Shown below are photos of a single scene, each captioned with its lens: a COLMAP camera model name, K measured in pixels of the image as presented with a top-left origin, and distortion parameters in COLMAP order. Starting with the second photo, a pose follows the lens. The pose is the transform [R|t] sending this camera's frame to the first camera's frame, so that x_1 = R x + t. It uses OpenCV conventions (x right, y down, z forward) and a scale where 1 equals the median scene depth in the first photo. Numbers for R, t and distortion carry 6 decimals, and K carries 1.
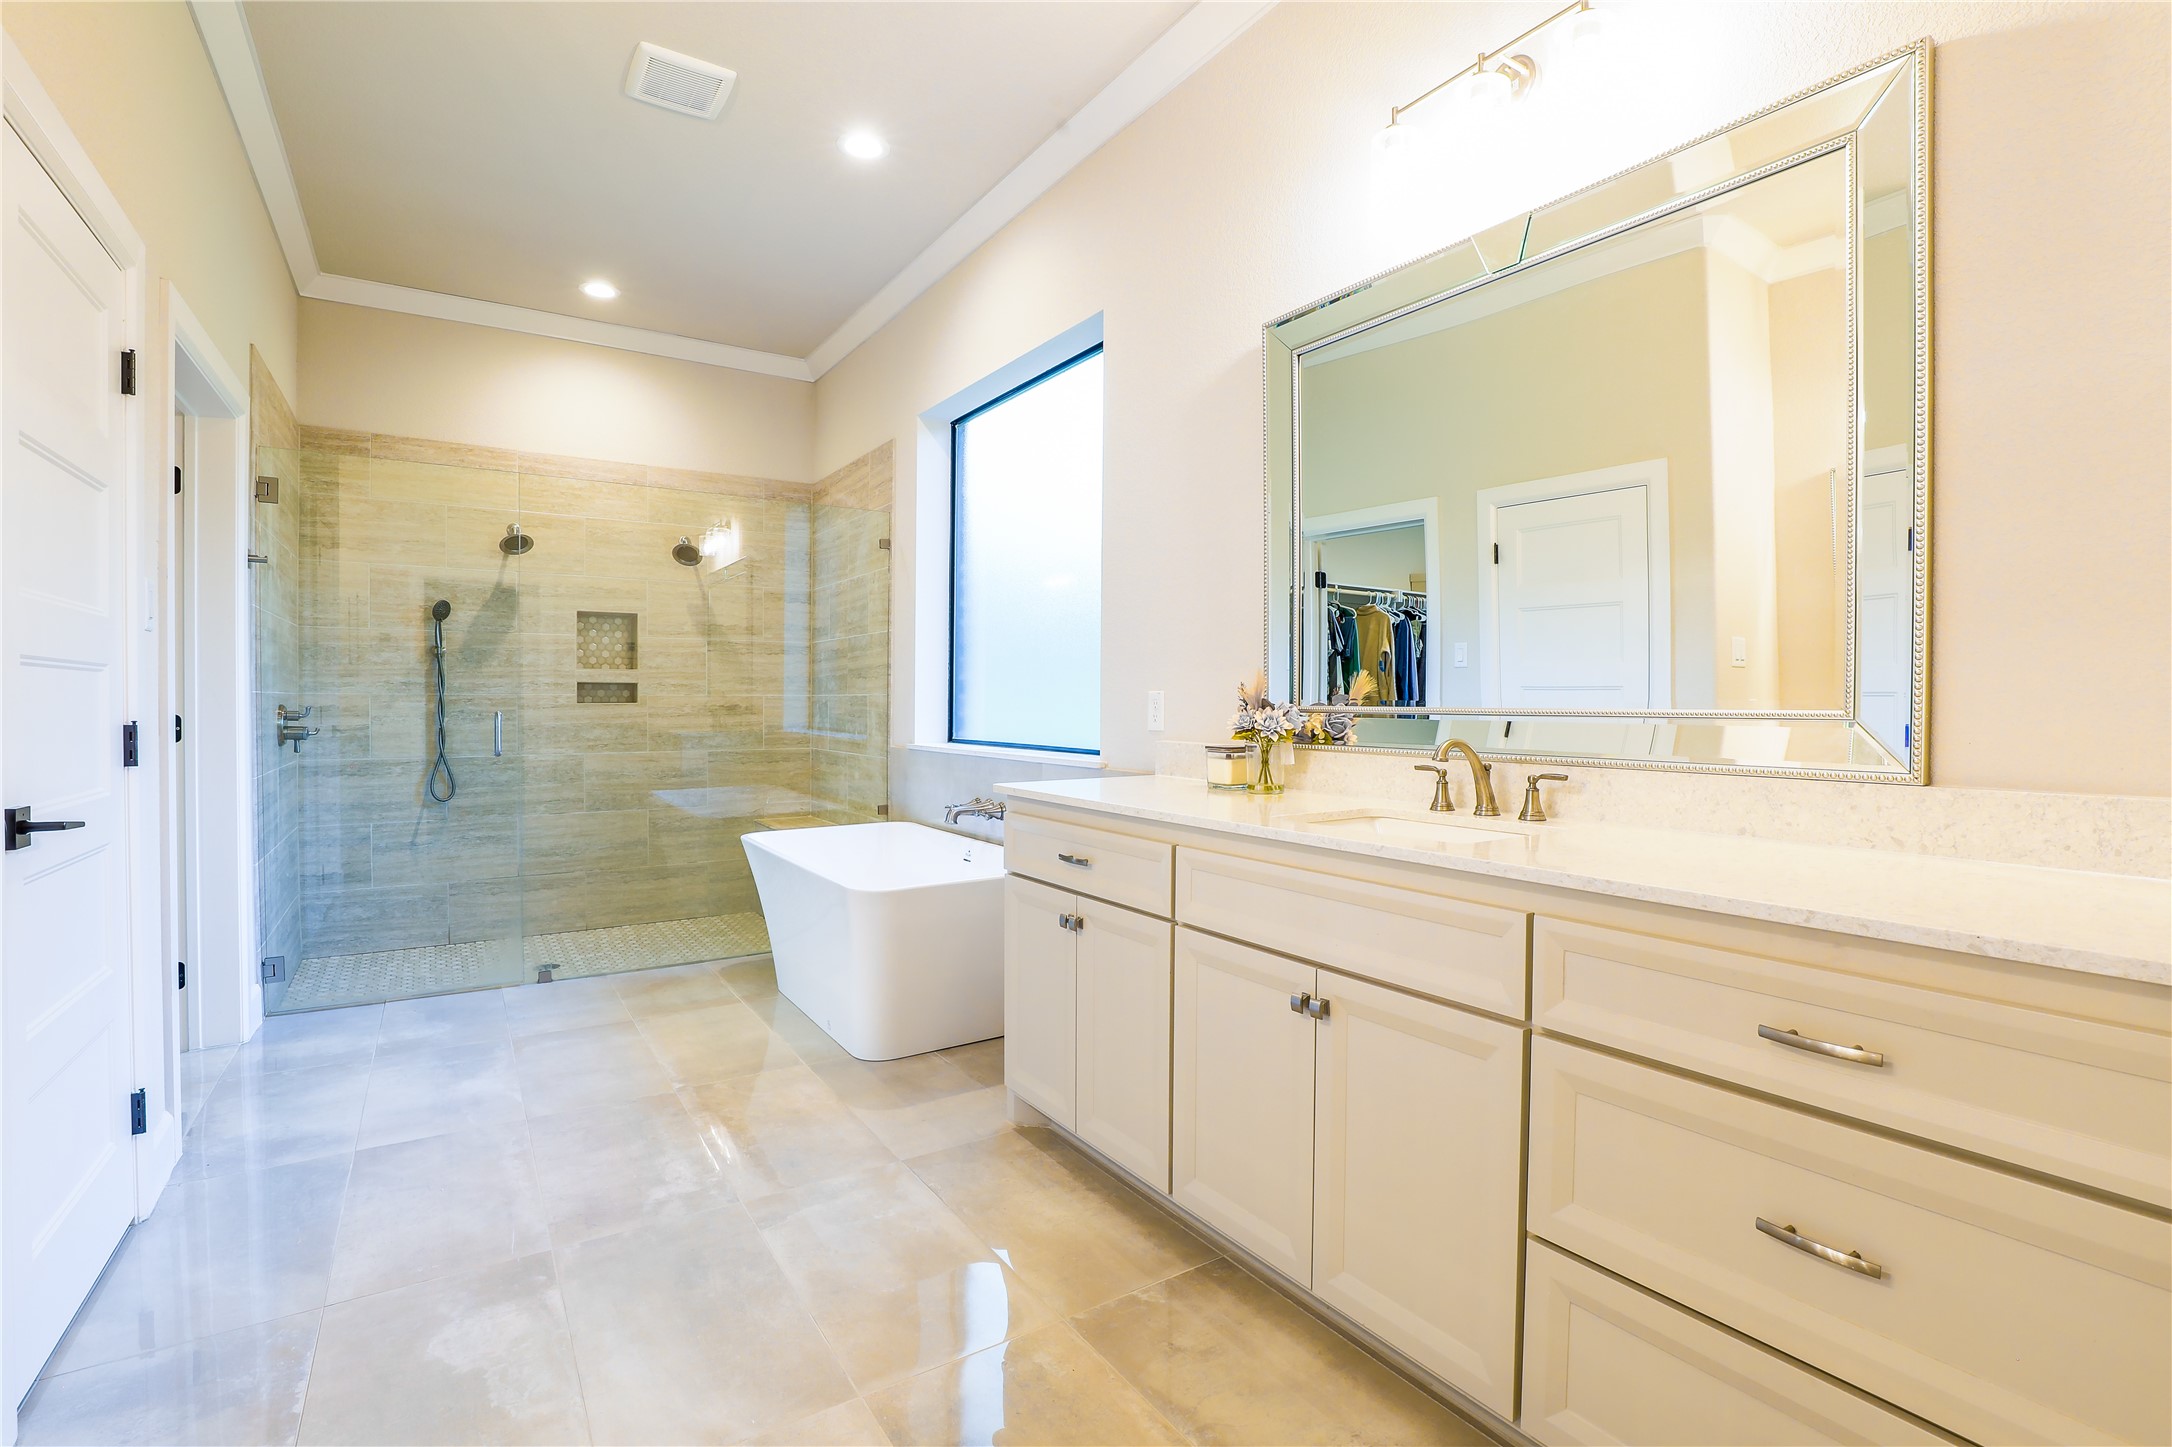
lens RADIAL K [[996.4, 0, 1106.2], [0, 996.4, 724.6], [0, 0, 1]] dist [-0.034924, 0.005871]
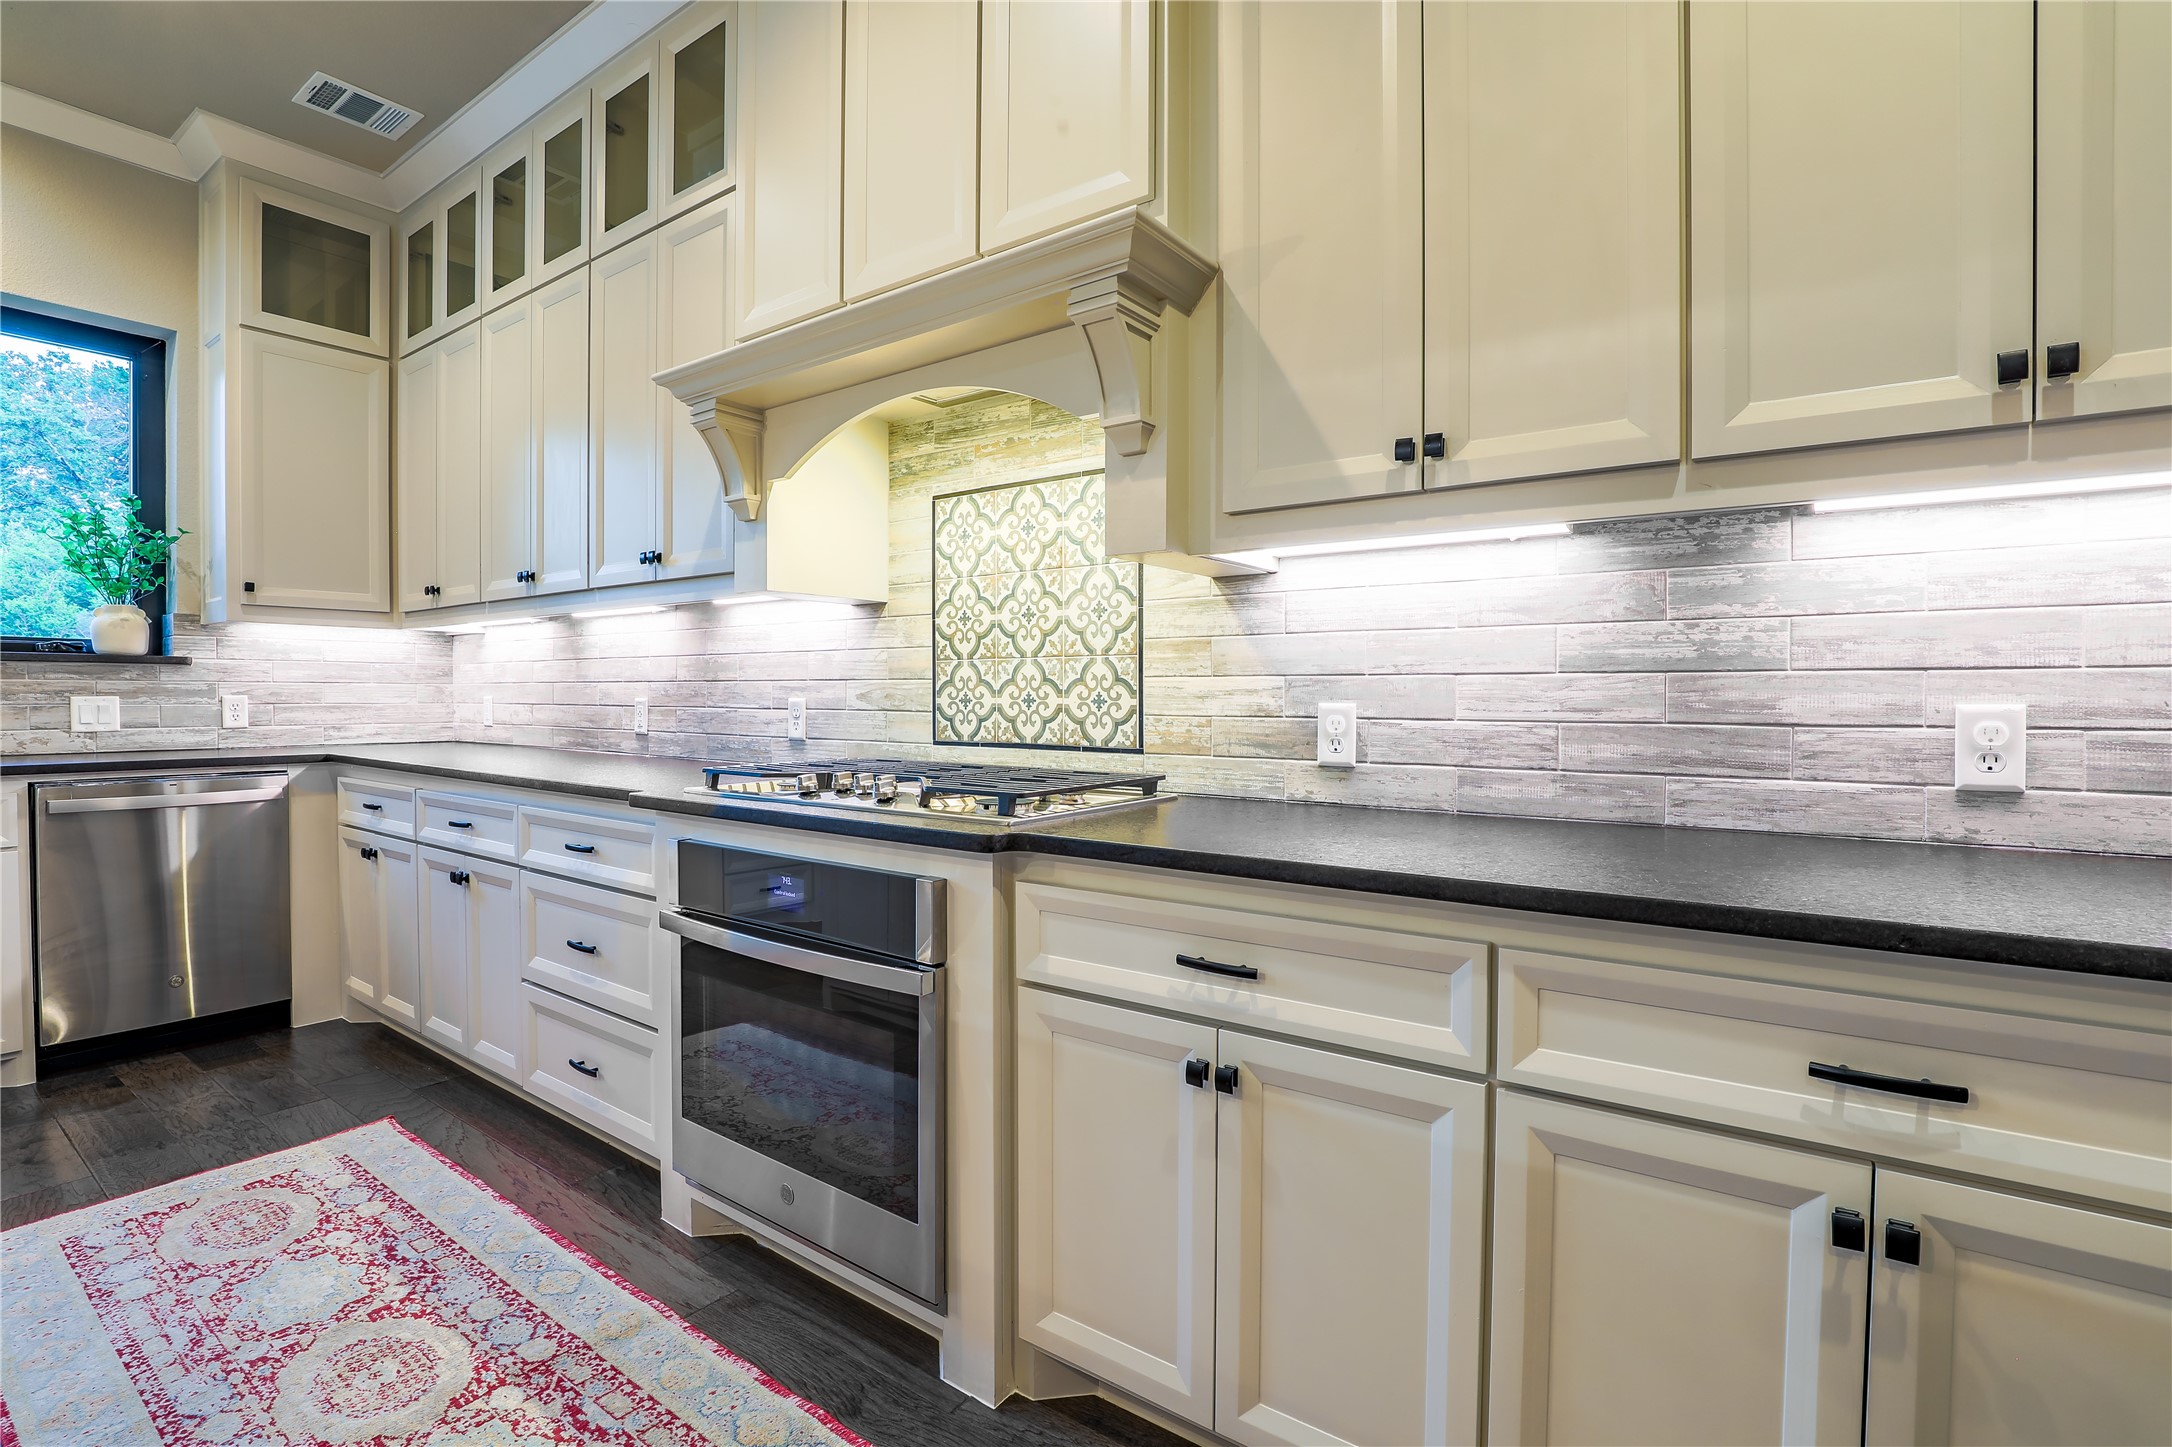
lens RADIAL K [[996.4, 0, 1093.9], [0, 996.4, 709.2], [0, 0, 1]] dist [-0.034924, 0.005871]
pose [[0.933280, 0.002302, 0.359142, -0.194583], [0.003458, 0.999875, -0.015396, -0.000053], [-0.359133, 0.015611, 0.933156, 0.327907]]
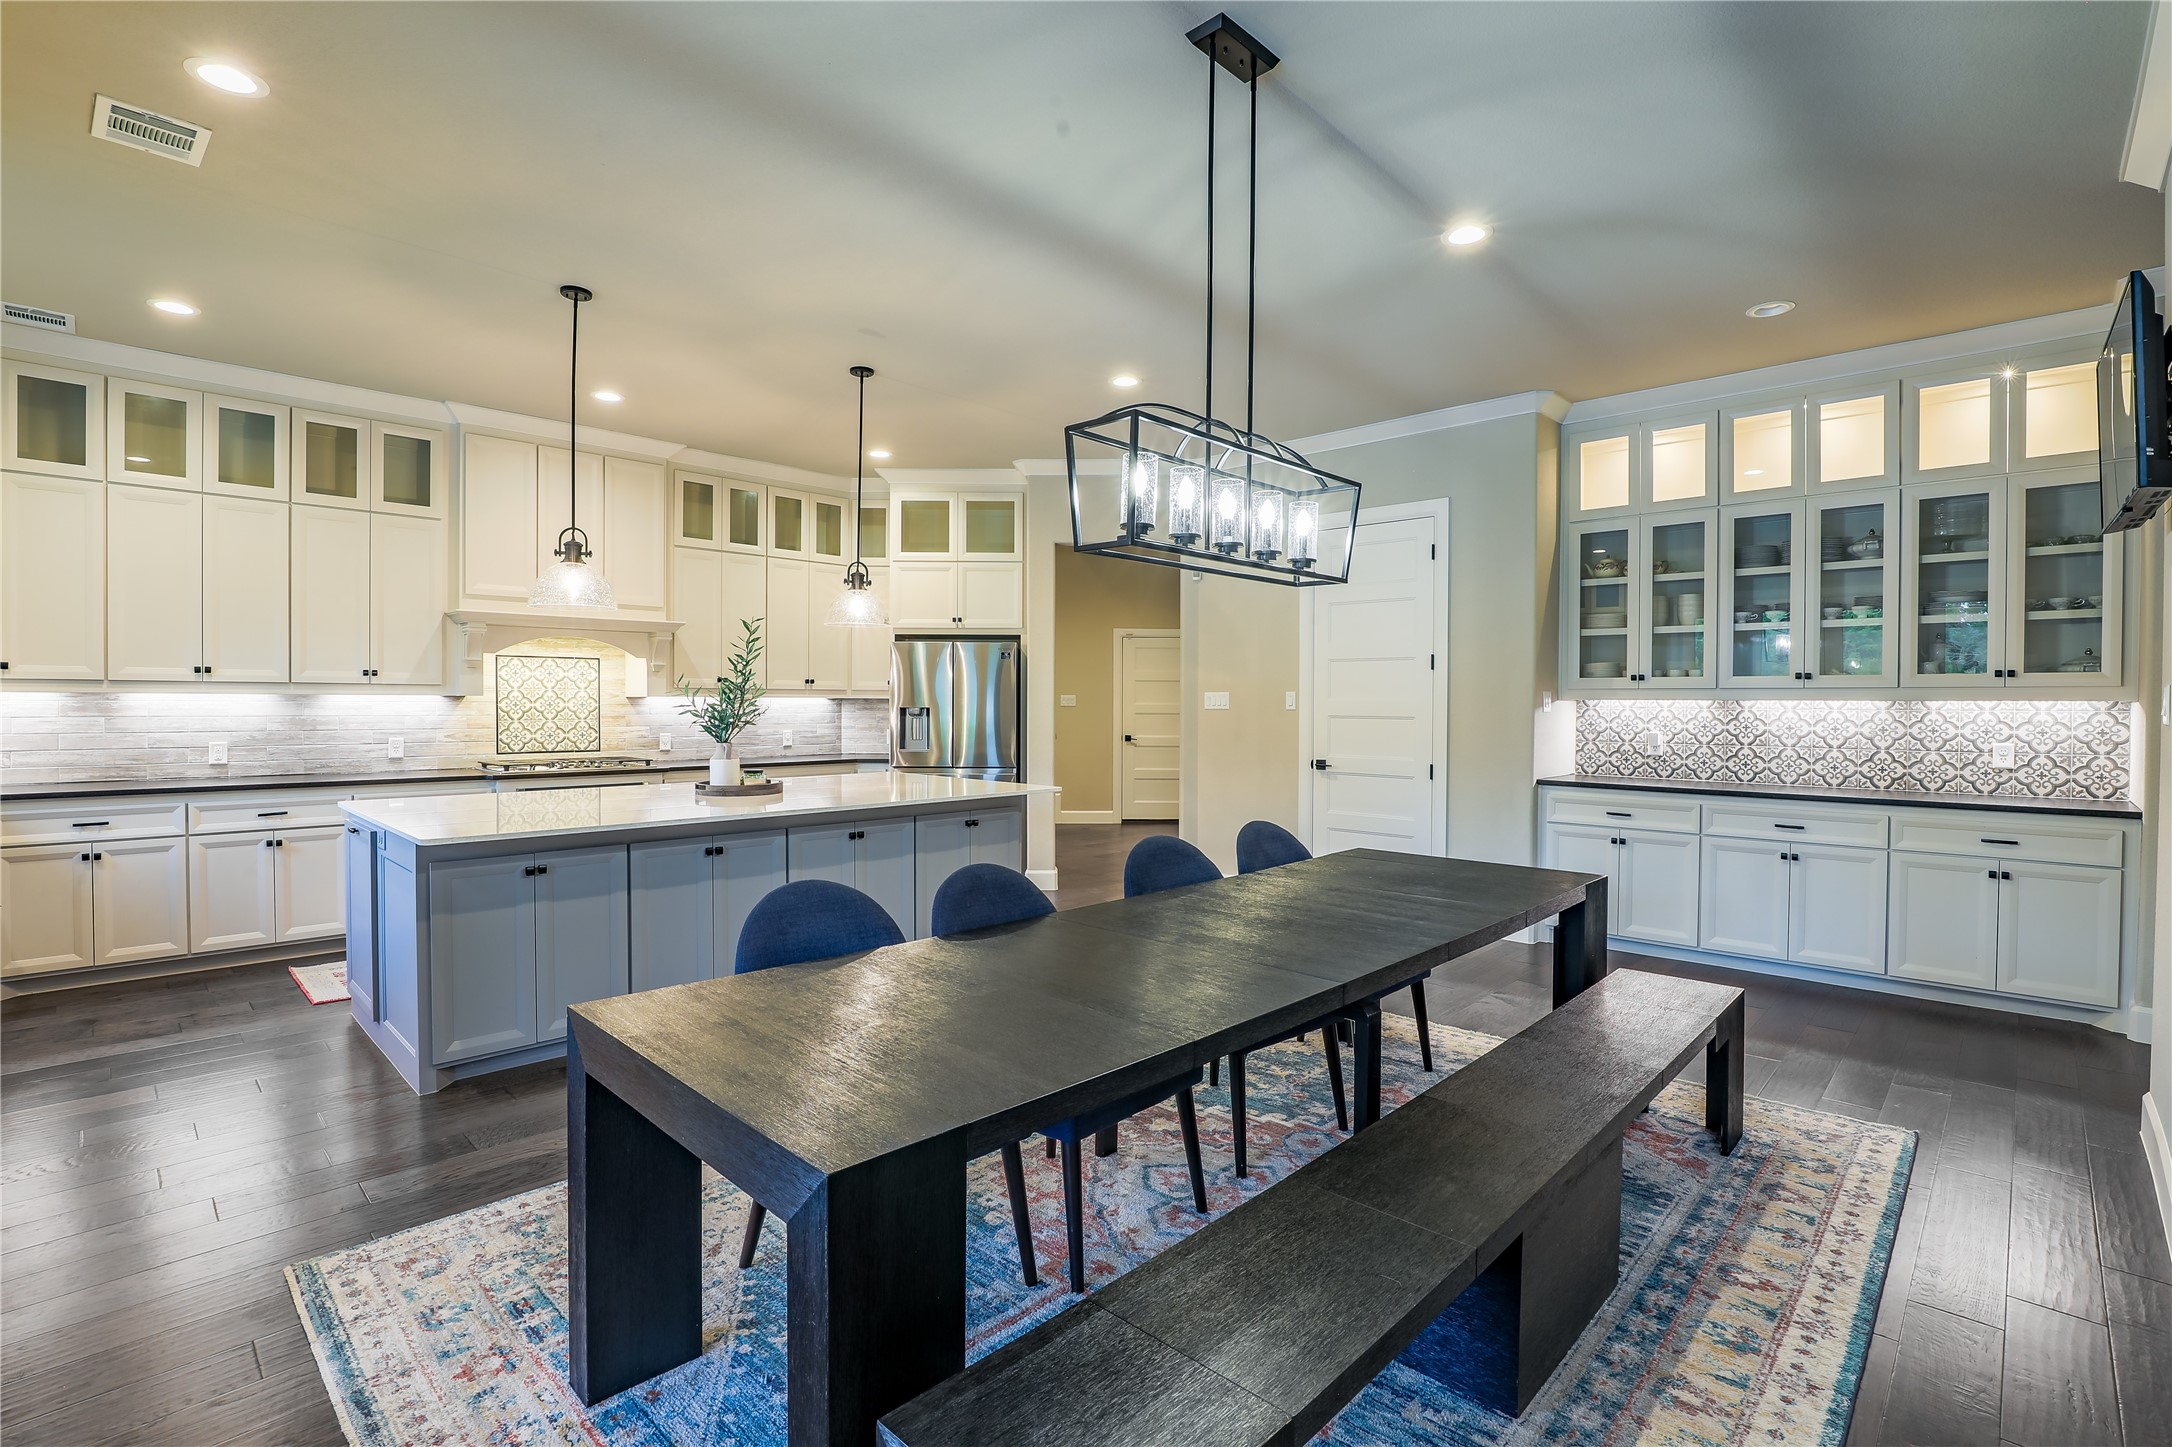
lens RADIAL K [[996.4, 0, 1094.6], [0, 996.4, 716.2], [0, 0, 1]] dist [-0.034924, 0.005871]
pose [[-0.228874, -0.009721, 0.973408, -1.957348], [0.025037, 0.999561, 0.015869, -0.054351], [-0.973134, 0.028003, -0.228530, 0.396678]]
